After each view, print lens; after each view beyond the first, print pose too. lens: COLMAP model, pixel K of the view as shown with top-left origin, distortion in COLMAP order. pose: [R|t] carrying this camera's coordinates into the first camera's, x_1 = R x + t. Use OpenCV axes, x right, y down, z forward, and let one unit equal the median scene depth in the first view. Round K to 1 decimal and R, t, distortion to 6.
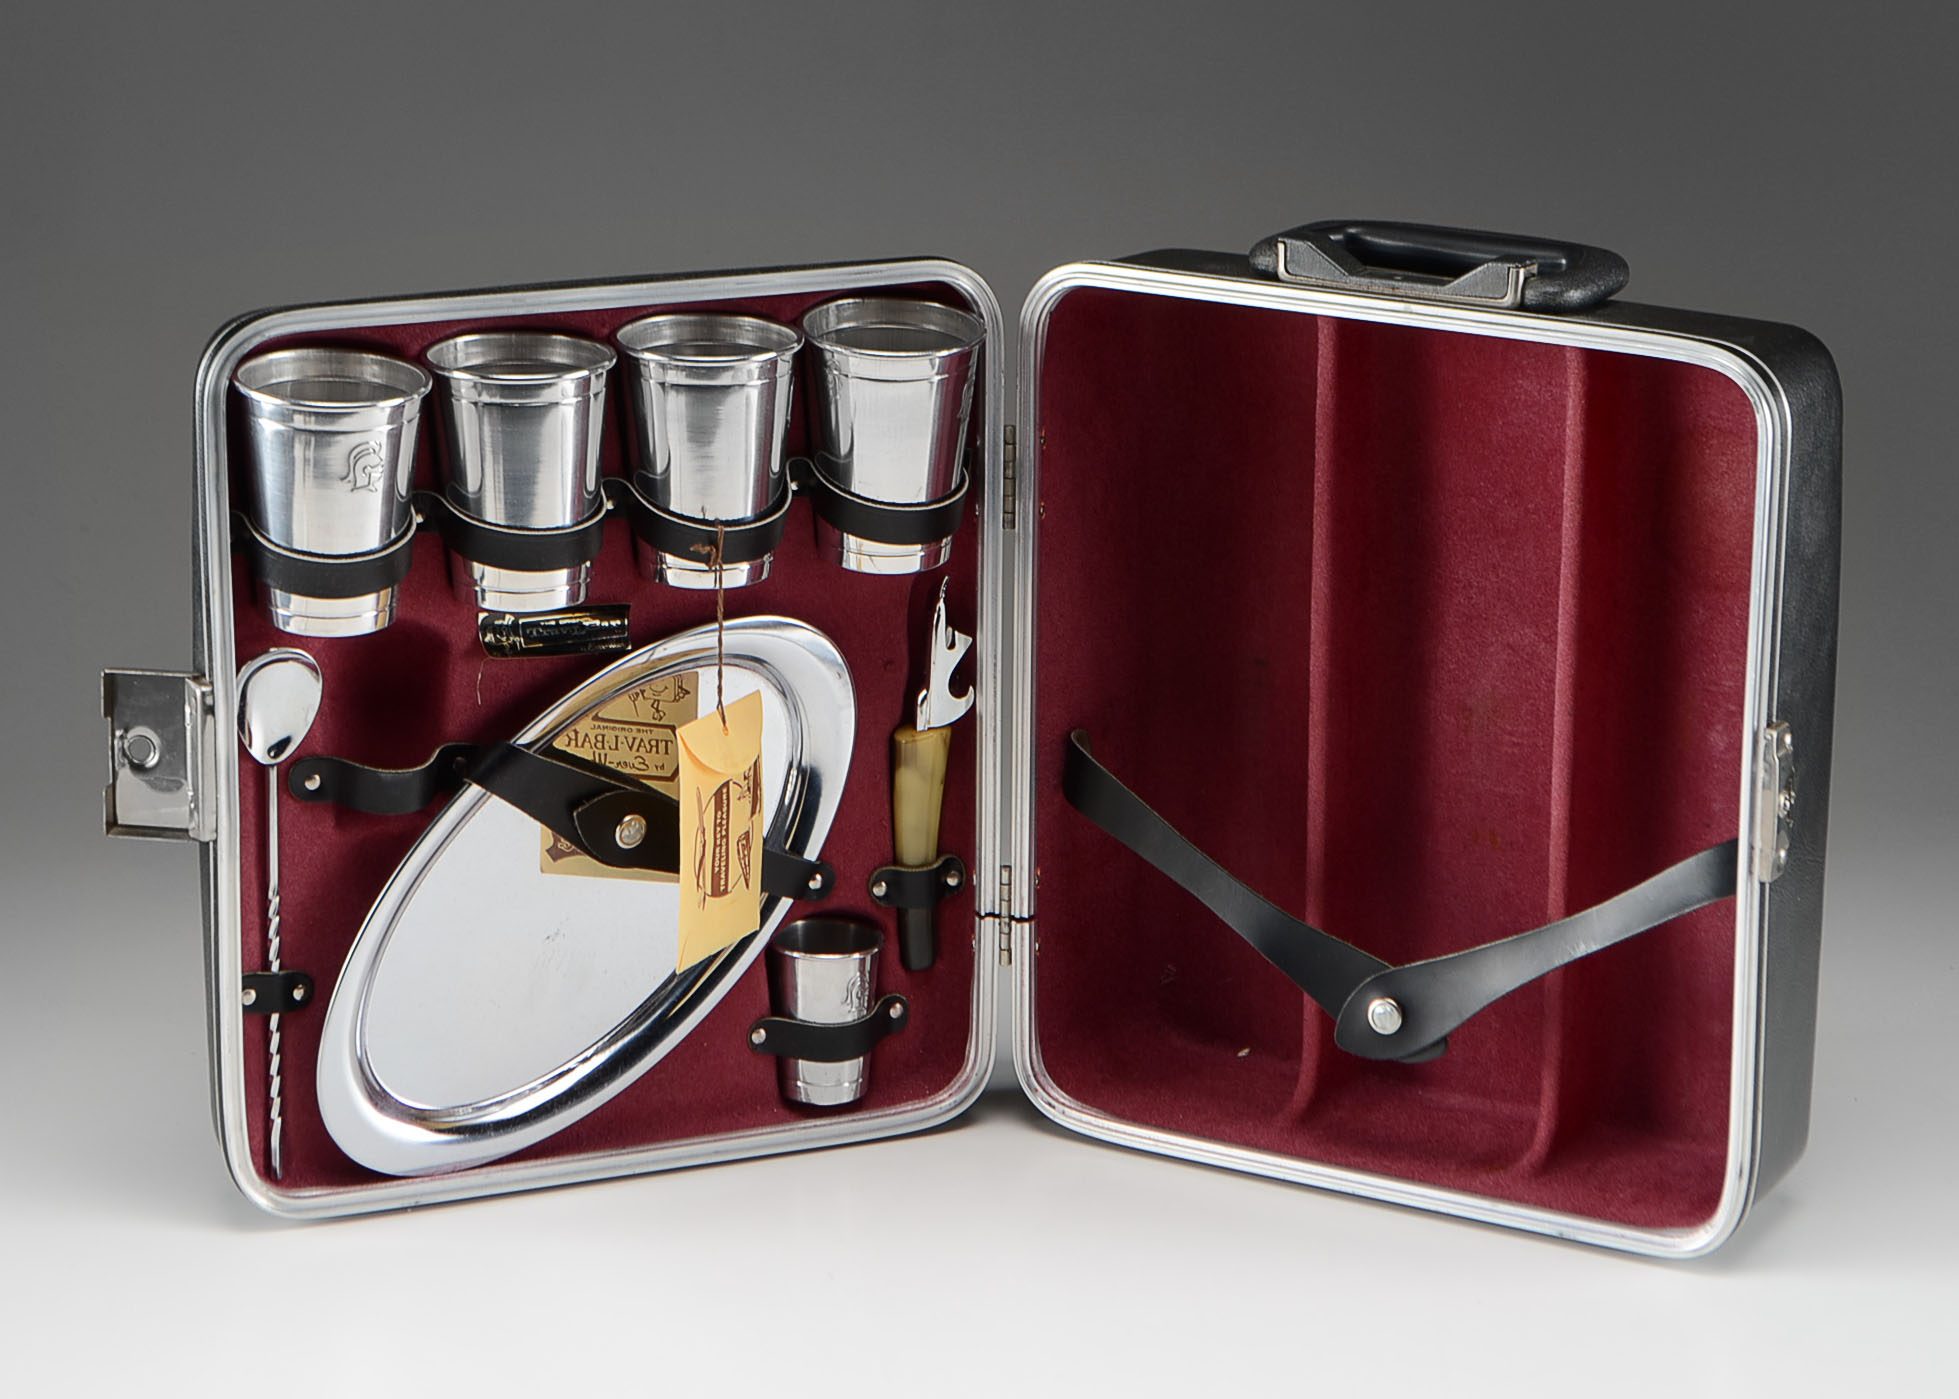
lens RADIAL K [[4959.2, 0, 979.5], [0, 4959.2, 699.5], [0, 0, 1]] dist [0.045998, -0.250476]
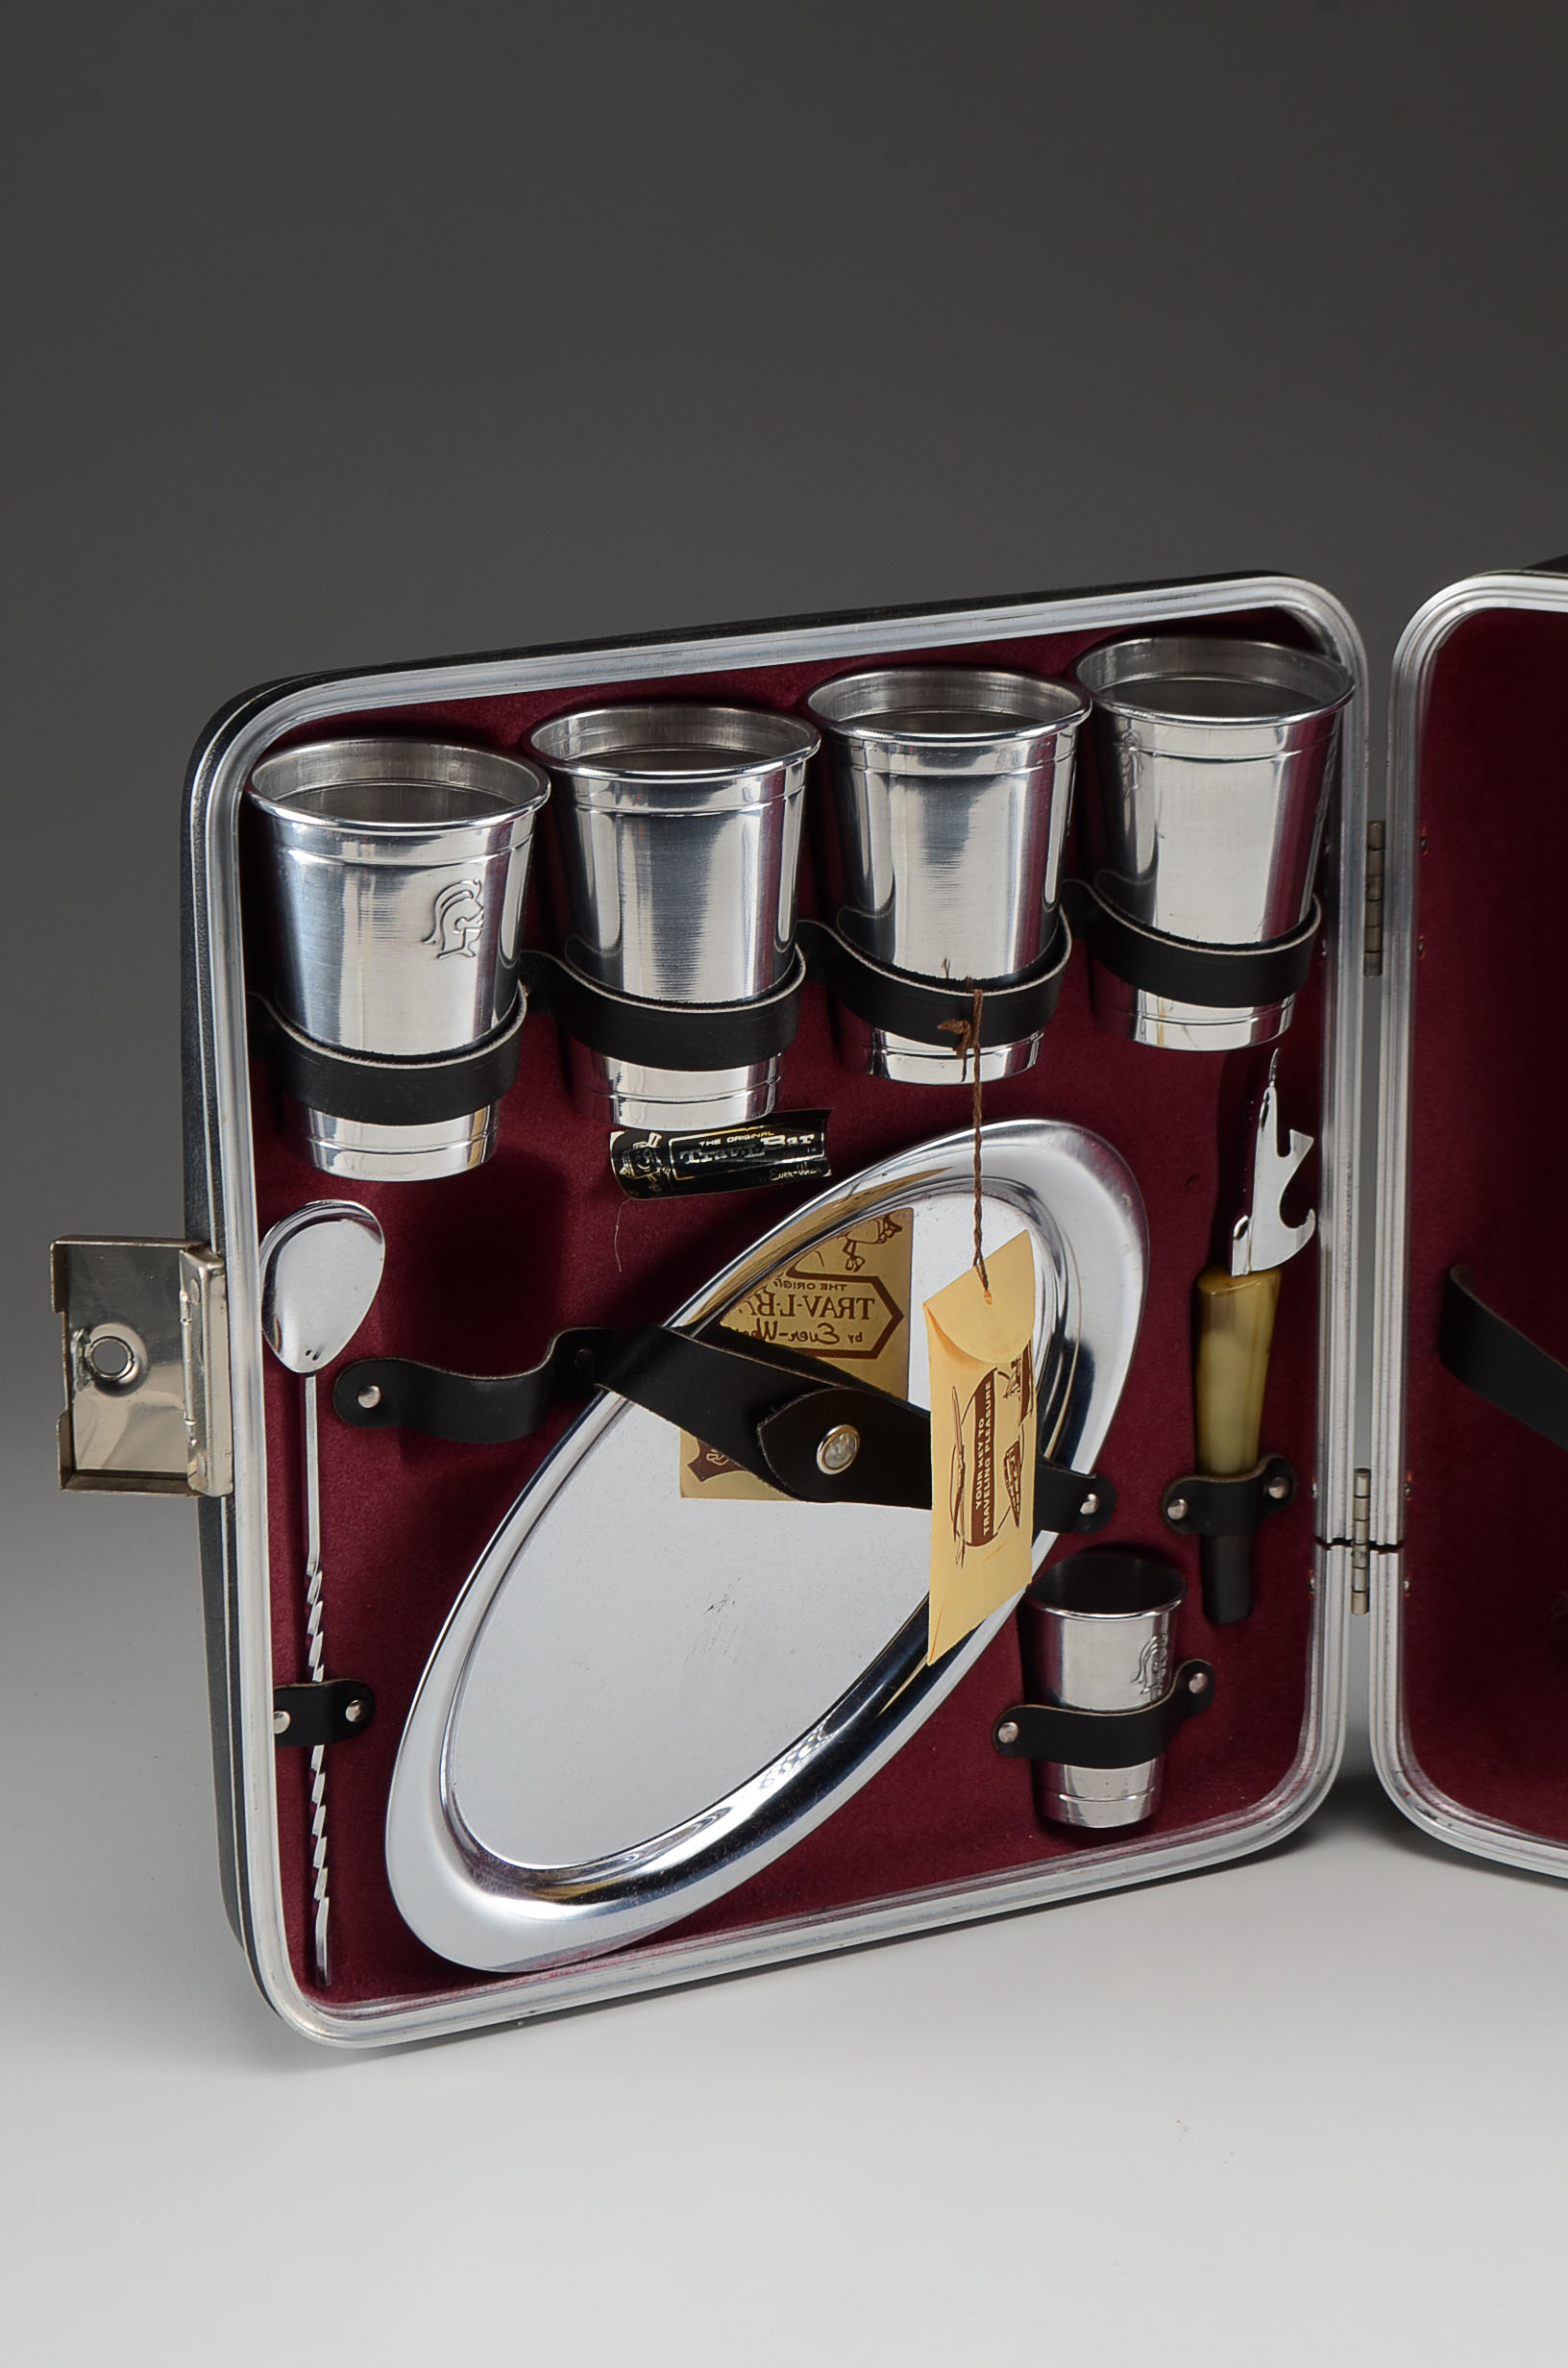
lens RADIAL K [[5304.5, 0, 784.0], [0, 5304.5, 1184.0], [0, 0, 1]] dist [0.009077, 0.014317]
pose [[0.999552, -0.029856, 0.001897, -0.078879], [0.029818, 0.999401, 0.017584, -0.022031], [-0.002421, -0.017519, 0.999844, 0.293133]]
